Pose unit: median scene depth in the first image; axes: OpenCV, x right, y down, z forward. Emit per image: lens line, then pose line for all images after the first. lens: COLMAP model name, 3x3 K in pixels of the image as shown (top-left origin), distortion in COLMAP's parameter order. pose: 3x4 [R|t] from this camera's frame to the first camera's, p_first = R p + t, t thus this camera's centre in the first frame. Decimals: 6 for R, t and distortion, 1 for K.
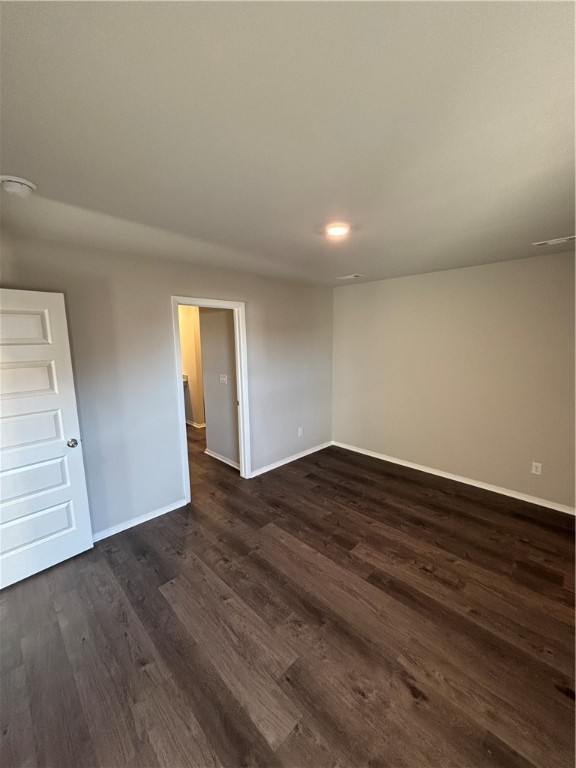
lens RADIAL K [[307.7, 0, 290.4], [0, 307.7, 383.4], [0, 0, 1]] dist [-0.001101, 0.000464]
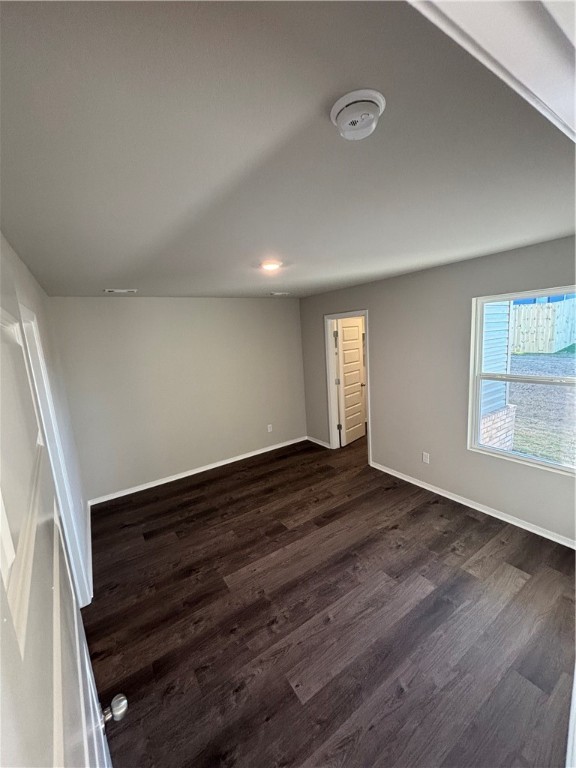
lens RADIAL K [[307.7, 0, 290.4], [0, 307.7, 383.4], [0, 0, 1]] dist [-0.001101, 0.000464]
pose [[0.195908, -0.159529, 0.967559, -0.895728], [0.208071, 0.970974, 0.117963, -0.153031], [-0.958294, 0.178211, 0.223415, 0.631919]]
